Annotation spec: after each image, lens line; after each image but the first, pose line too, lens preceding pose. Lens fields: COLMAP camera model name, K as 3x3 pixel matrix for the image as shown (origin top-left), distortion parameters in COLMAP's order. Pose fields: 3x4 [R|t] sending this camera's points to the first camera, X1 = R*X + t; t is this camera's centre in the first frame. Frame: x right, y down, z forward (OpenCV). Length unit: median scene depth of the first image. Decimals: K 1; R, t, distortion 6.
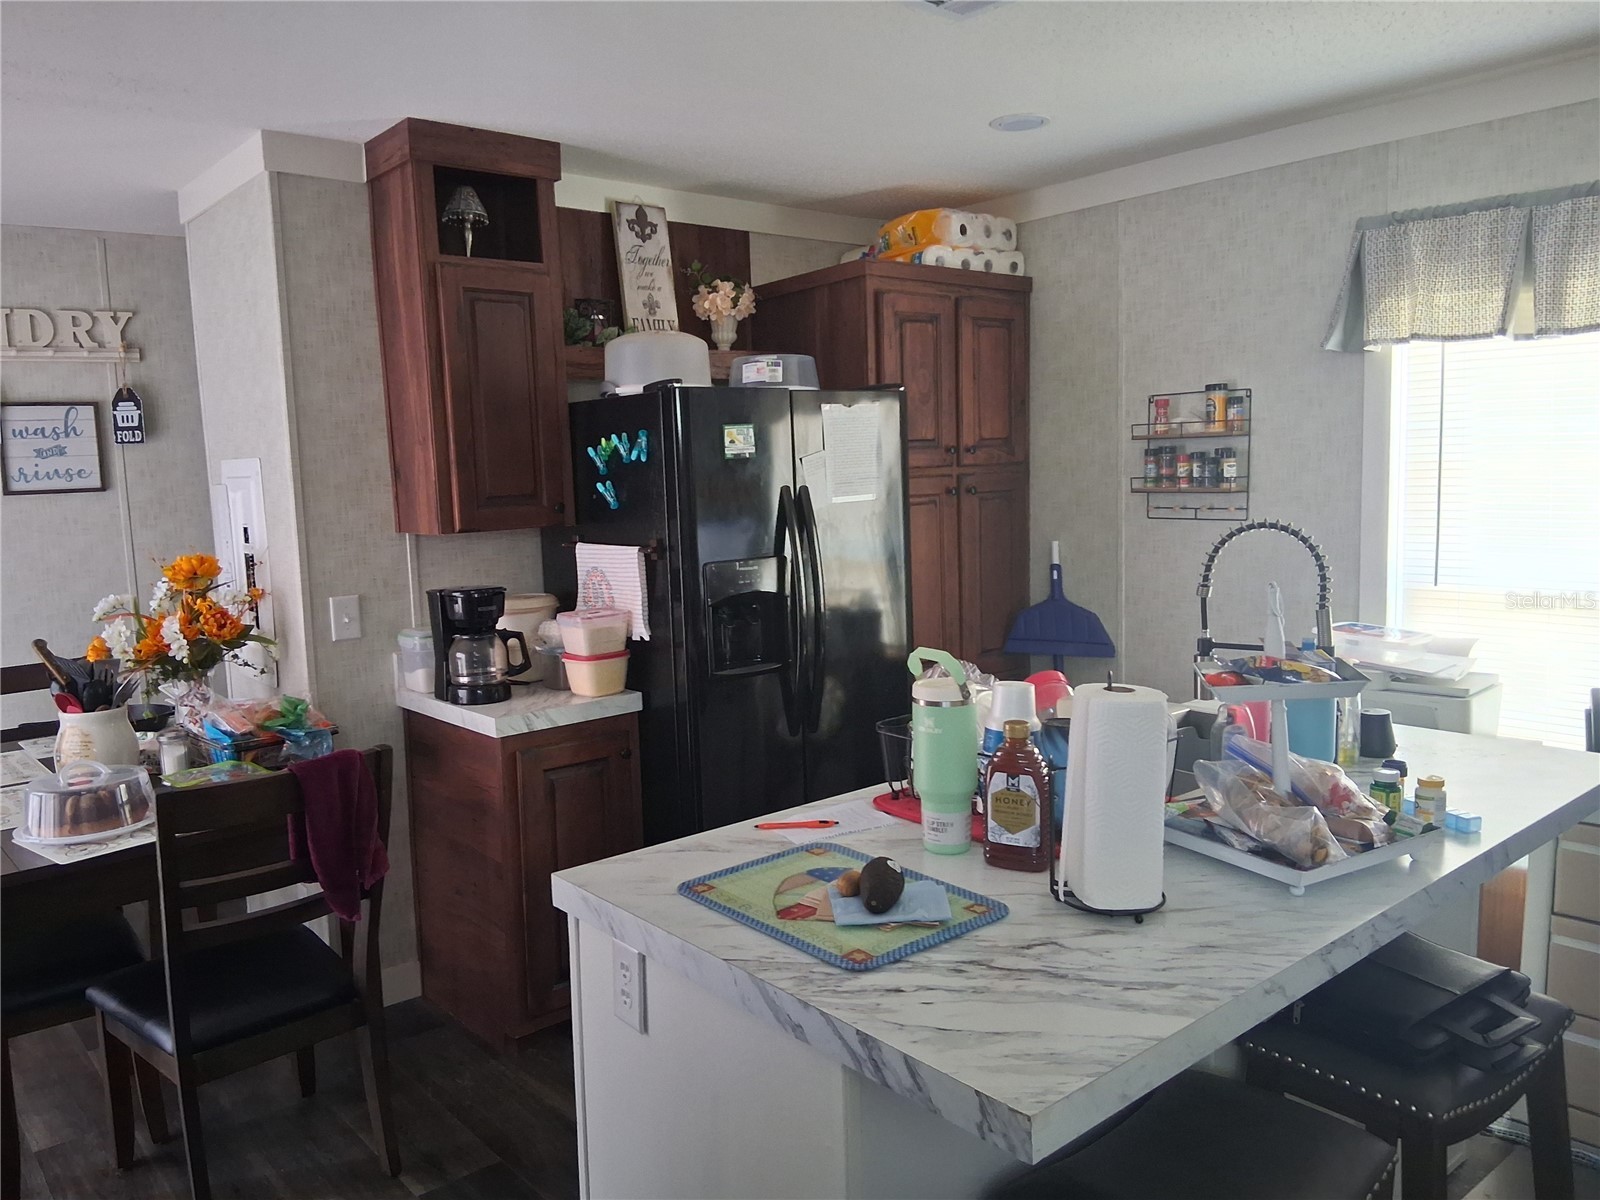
lens RADIAL K [[1211.0, 0, 798.7], [0, 1211.0, 596.6], [0, 0, 1]] dist [0.068284, -0.114698]
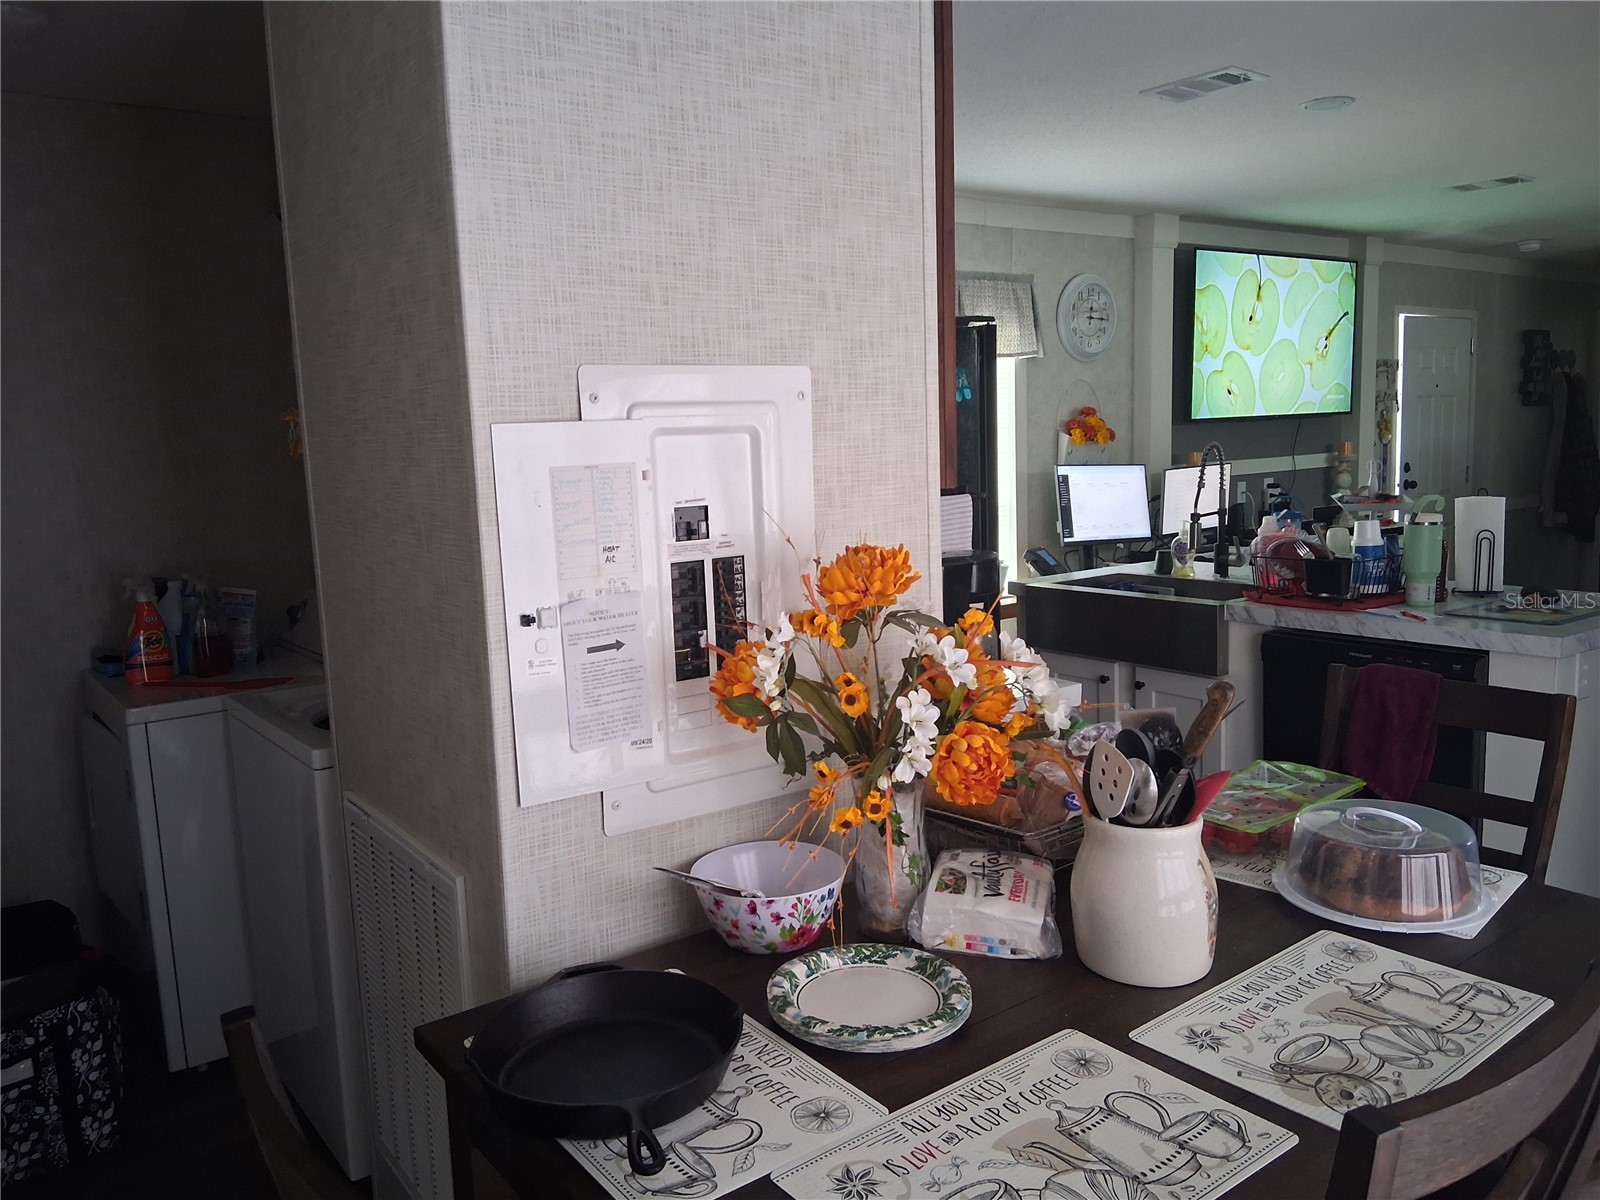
lens RADIAL K [[1211.0, 0, 802.3], [0, 1211.0, 597.1], [0, 0, 1]] dist [0.068284, -0.114698]
pose [[0.058592, -0.095162, 0.993736, -0.909917], [0.136553, 0.986853, 0.086452, -0.054651], [-0.988899, 0.130632, 0.070817, 0.903786]]
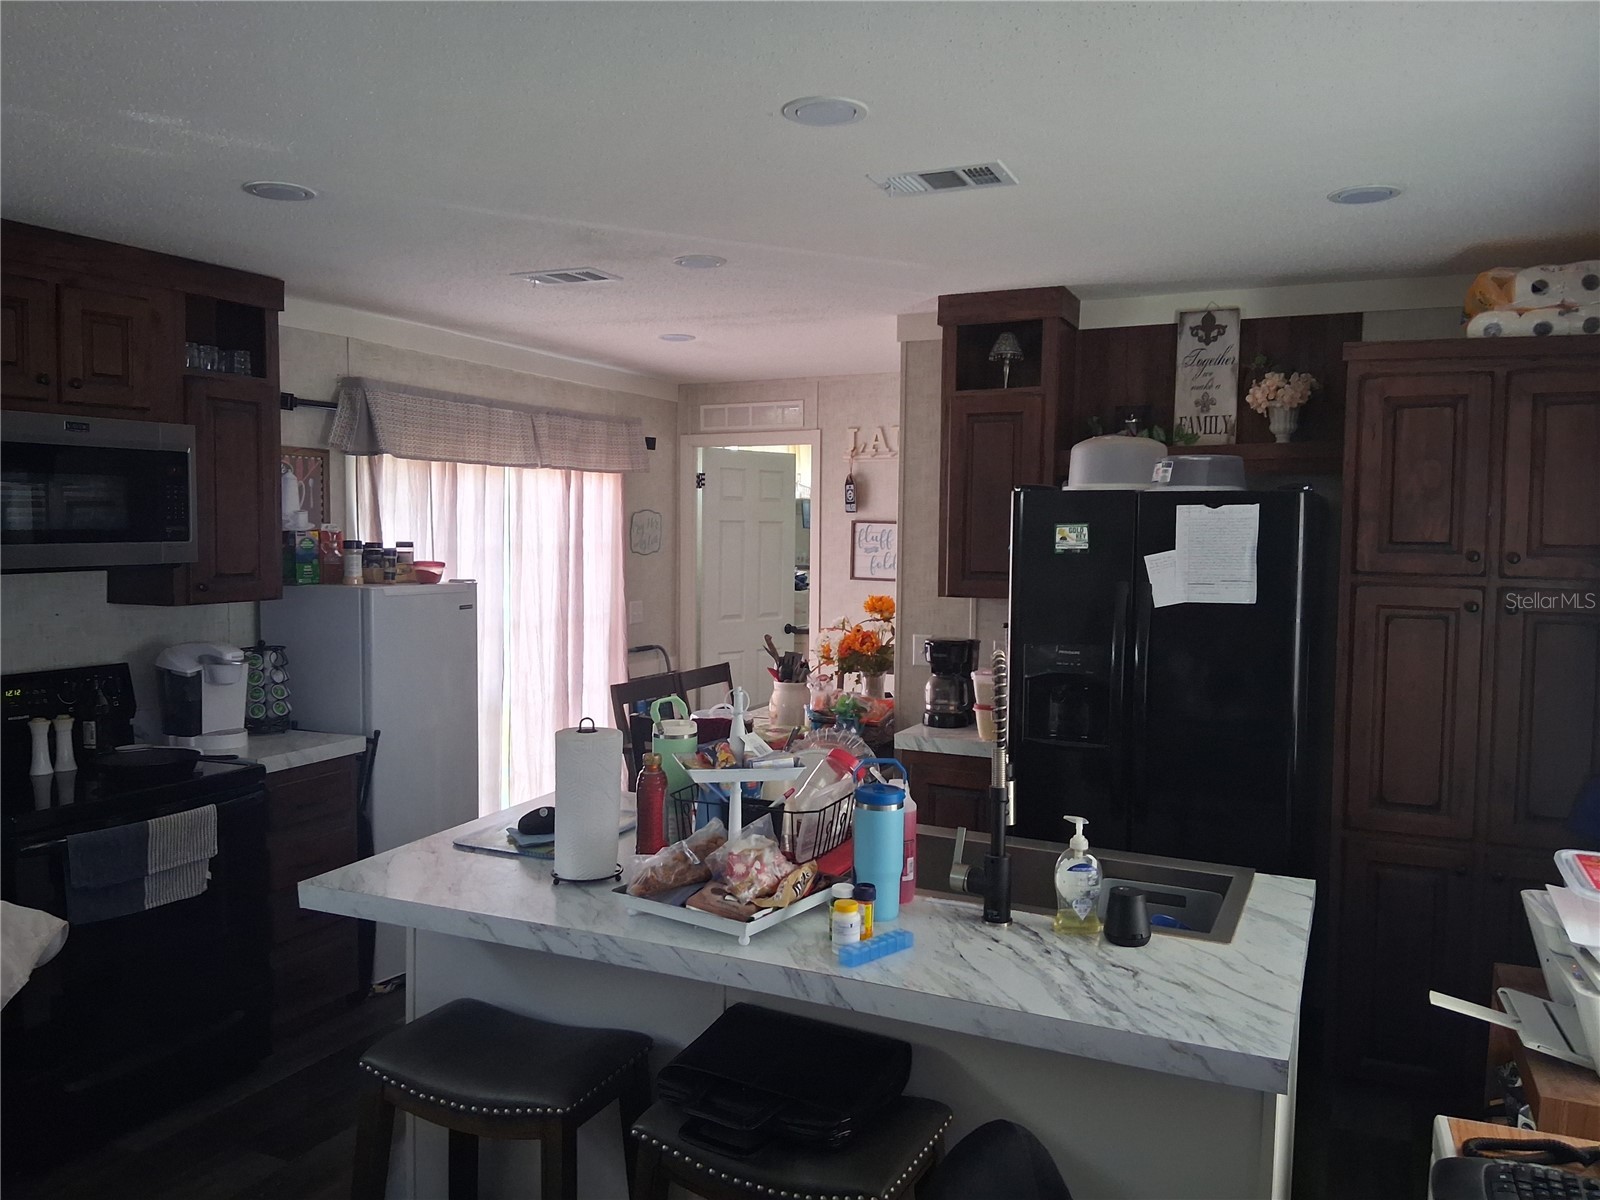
lens RADIAL K [[1211.0, 0, 787.9], [0, 1211.0, 602.3], [0, 0, 1]] dist [0.068284, -0.114698]
pose [[0.406004, 0.098199, -0.908580, 0.726052], [-0.125007, 0.990832, 0.051229, -0.078680], [0.905281, 0.092779, 0.414558, 0.252496]]
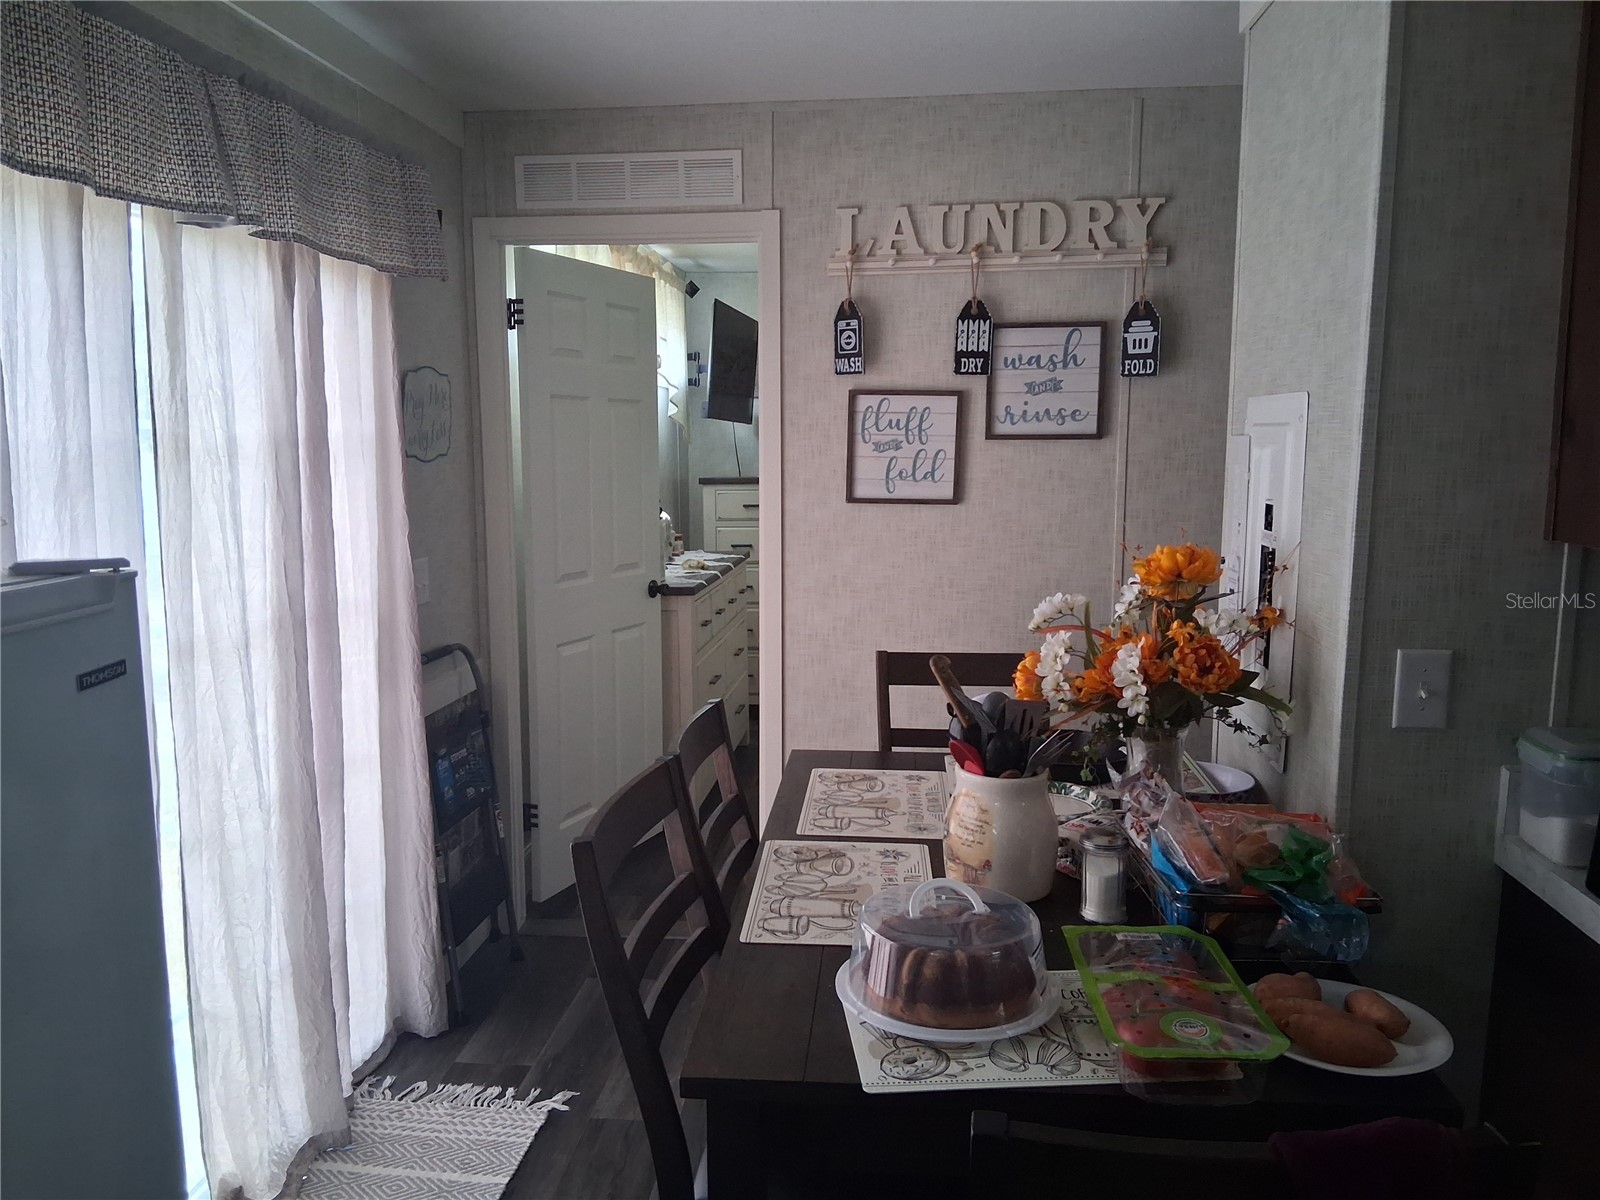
lens RADIAL K [[1211.0, 0, 789.1], [0, 1211.0, 605.9], [0, 0, 1]] dist [0.068284, -0.114698]
pose [[0.691247, 0.137950, -0.709329, -0.165822], [-0.106023, 0.990347, 0.089283, -0.034107], [0.714799, 0.013488, 0.699200, 0.373708]]
